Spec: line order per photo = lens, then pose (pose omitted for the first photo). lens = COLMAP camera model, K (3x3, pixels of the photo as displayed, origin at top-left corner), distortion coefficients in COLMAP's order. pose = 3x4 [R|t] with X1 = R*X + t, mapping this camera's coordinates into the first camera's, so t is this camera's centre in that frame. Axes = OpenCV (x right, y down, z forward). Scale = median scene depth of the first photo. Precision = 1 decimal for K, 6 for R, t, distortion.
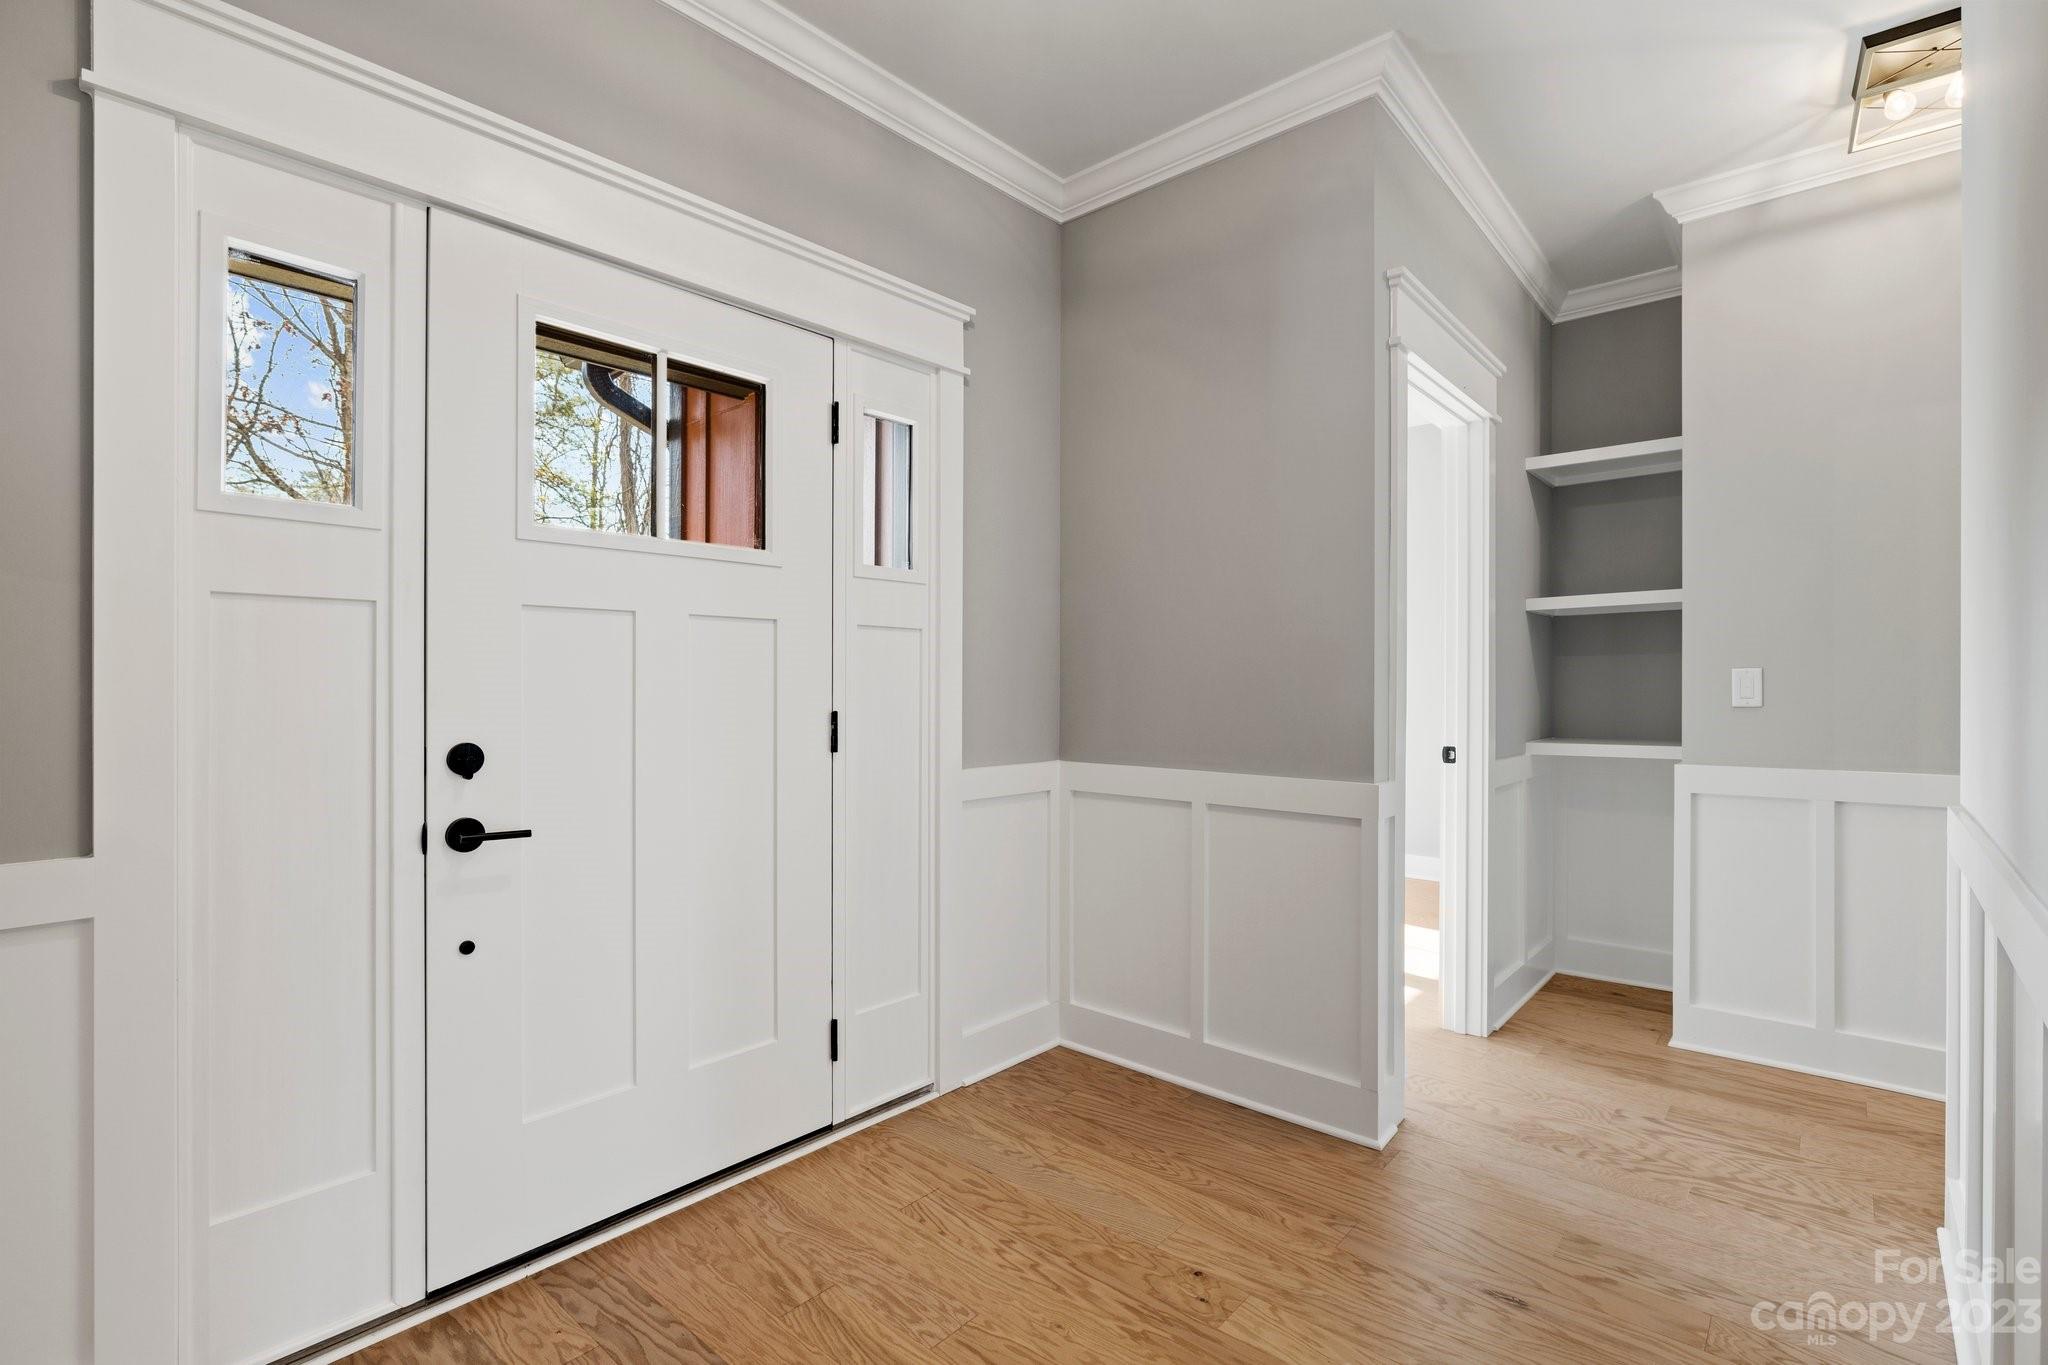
lens RADIAL K [[964.7, 0, 1041.3], [0, 964.7, 685.6], [0, 0, 1]] dist [0.000988, 0.000670]
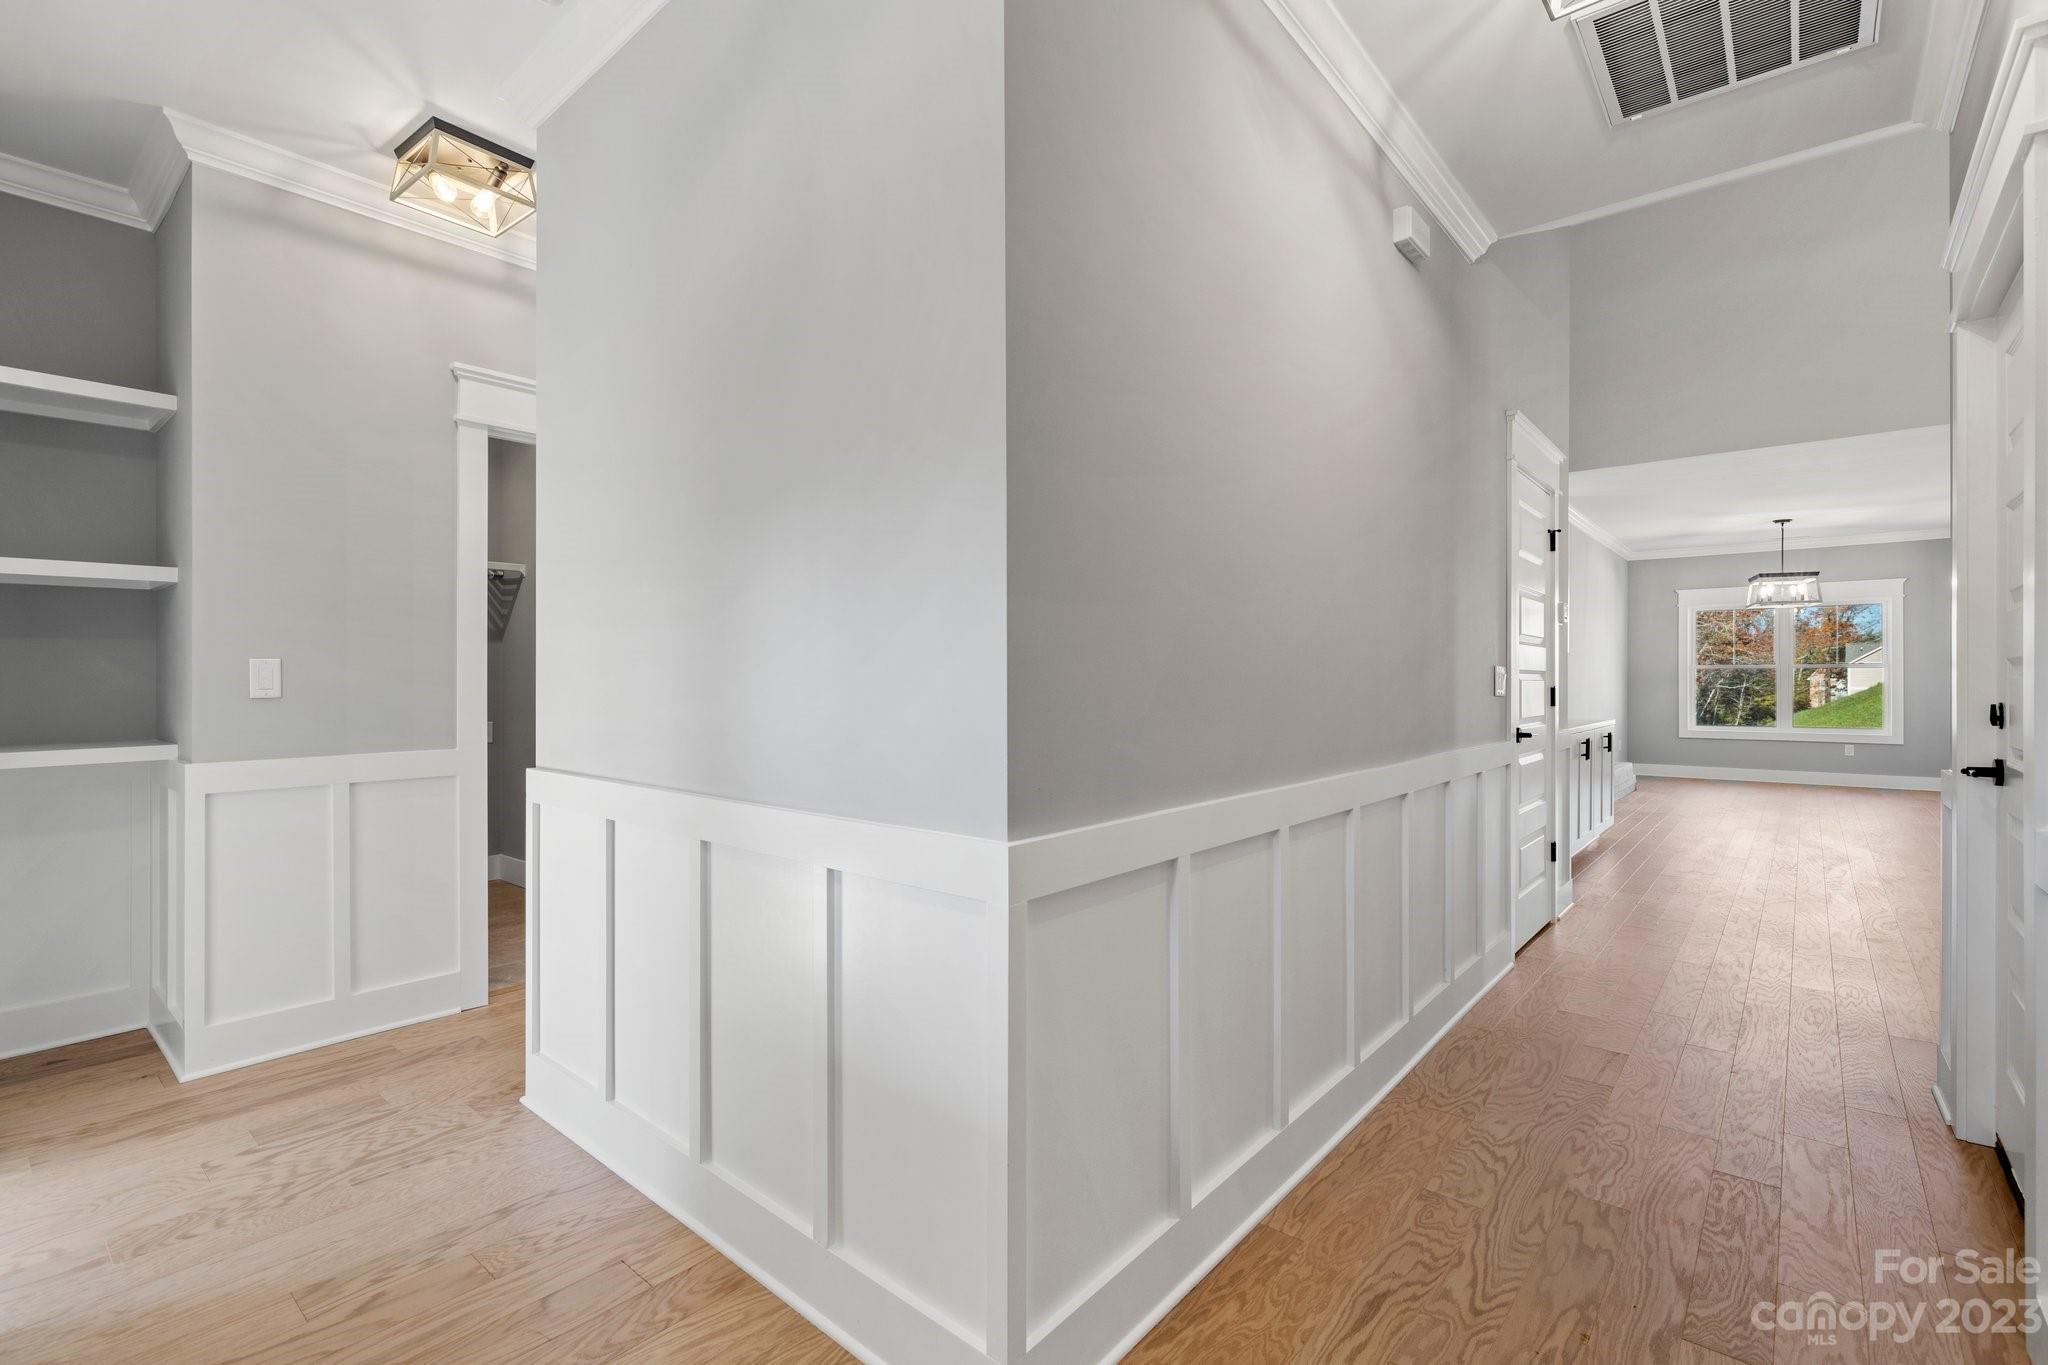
lens RADIAL K [[921.6, 0, 1043.4], [0, 921.6, 682.3], [0, 0, 1]] dist [0.004496, 0.000126]
pose [[-0.018723, -0.001593, 0.999823, -0.252227], [0.000054, 0.999999, 0.001594, 0.005761], [-0.999825, 0.000084, -0.018723, 0.267038]]
